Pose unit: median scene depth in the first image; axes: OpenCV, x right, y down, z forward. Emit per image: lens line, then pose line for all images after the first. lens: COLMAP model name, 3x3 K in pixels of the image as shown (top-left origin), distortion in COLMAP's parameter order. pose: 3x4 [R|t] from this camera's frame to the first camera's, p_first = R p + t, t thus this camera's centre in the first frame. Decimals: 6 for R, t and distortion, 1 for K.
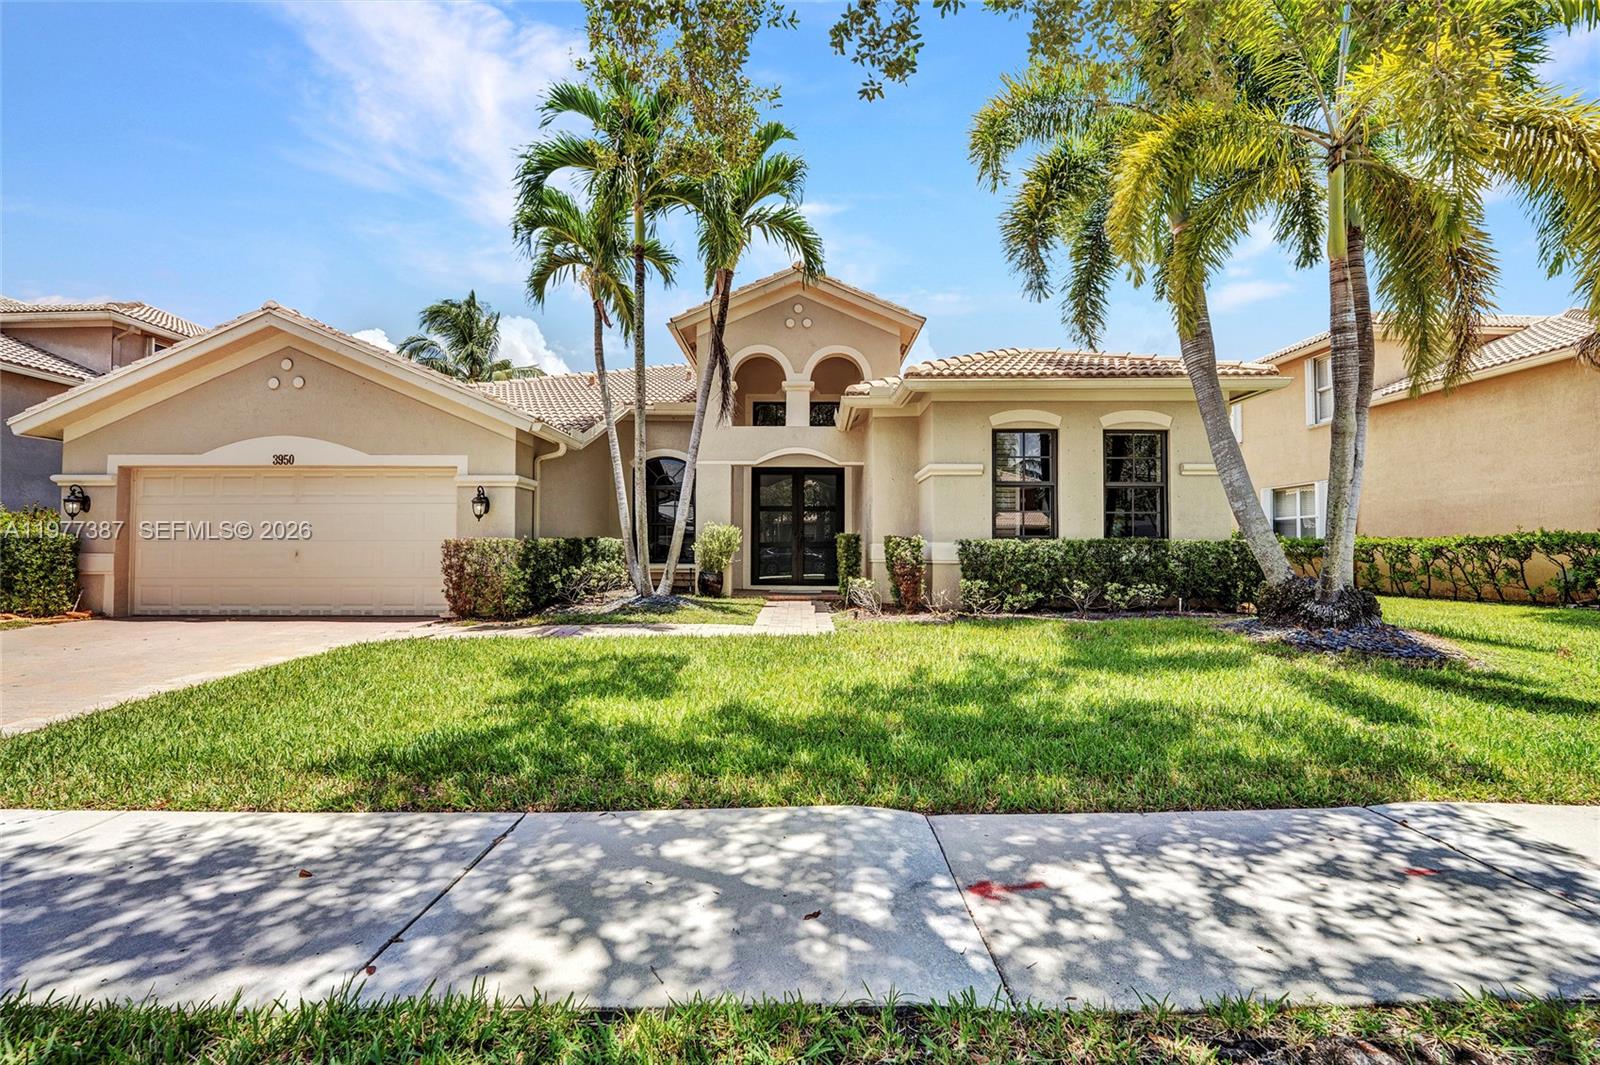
lens RADIAL K [[658.2, 0, 800.9], [0, 658.2, 535.5], [0, 0, 1]] dist [-0.001305, -0.000462]
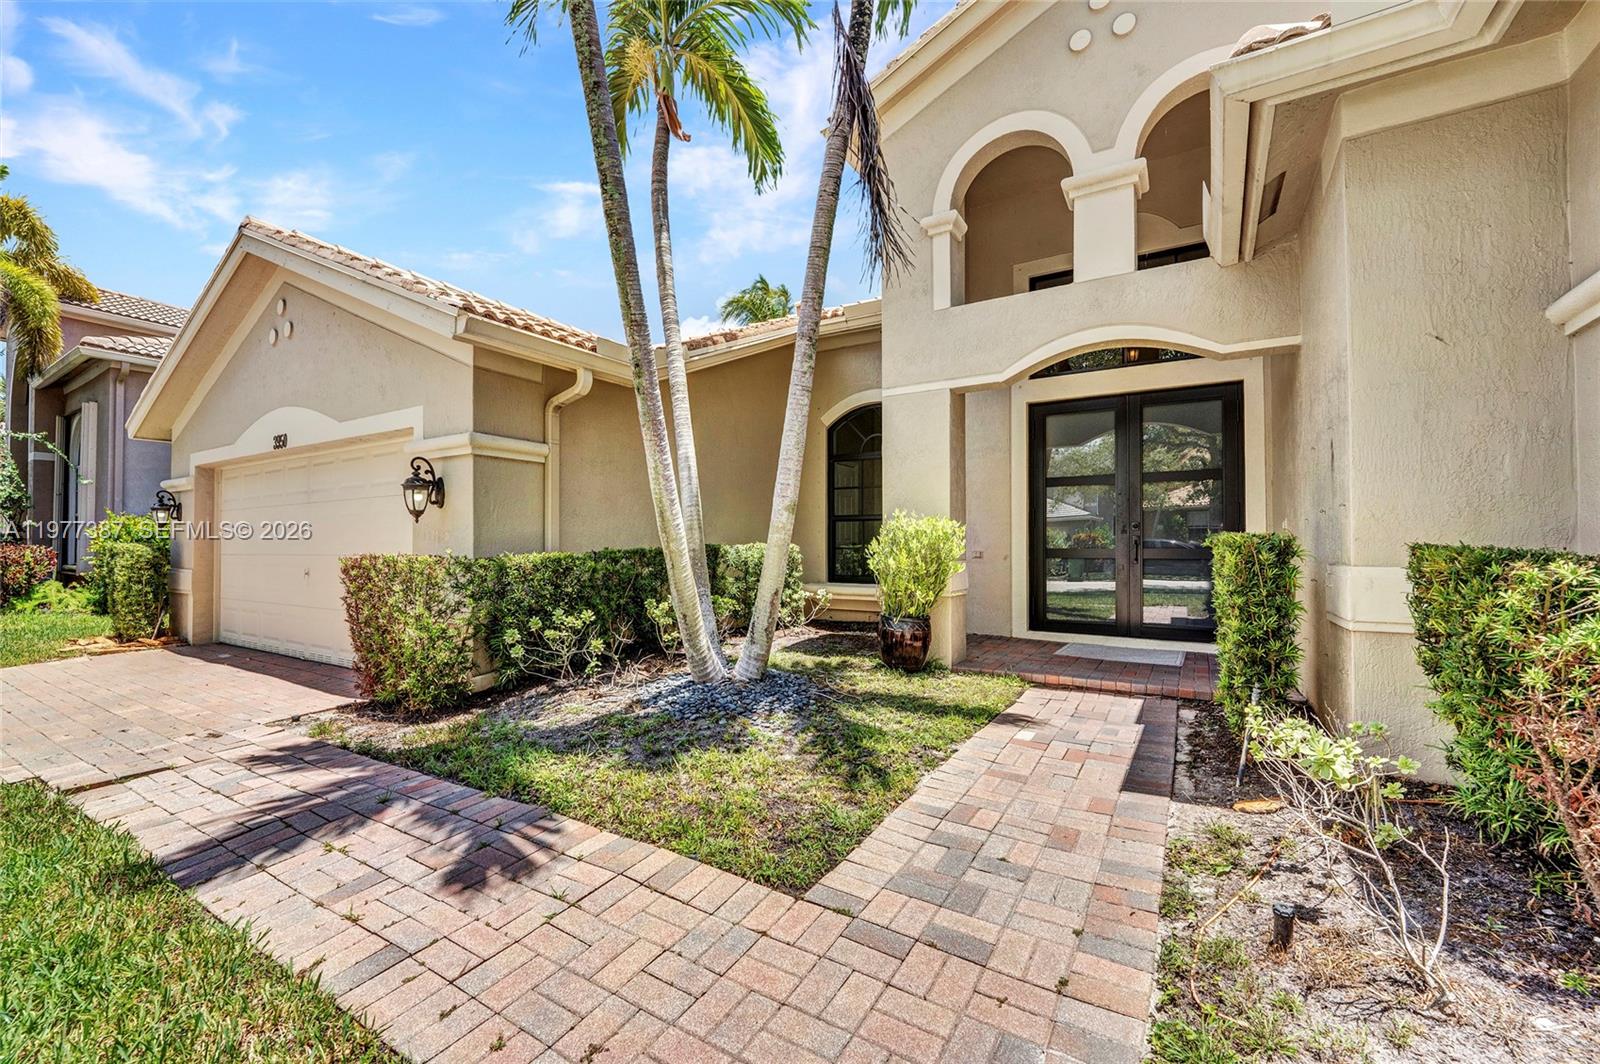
lens RADIAL K [[658.2, 0, 792.1], [0, 658.2, 536.3], [0, 0, 1]] dist [-0.001305, -0.000462]
pose [[0.849874, -0.010663, -0.526877, 0.051995], [0.015992, 0.999857, 0.005560, -0.007159], [0.526742, -0.013151, 0.849923, 0.606906]]
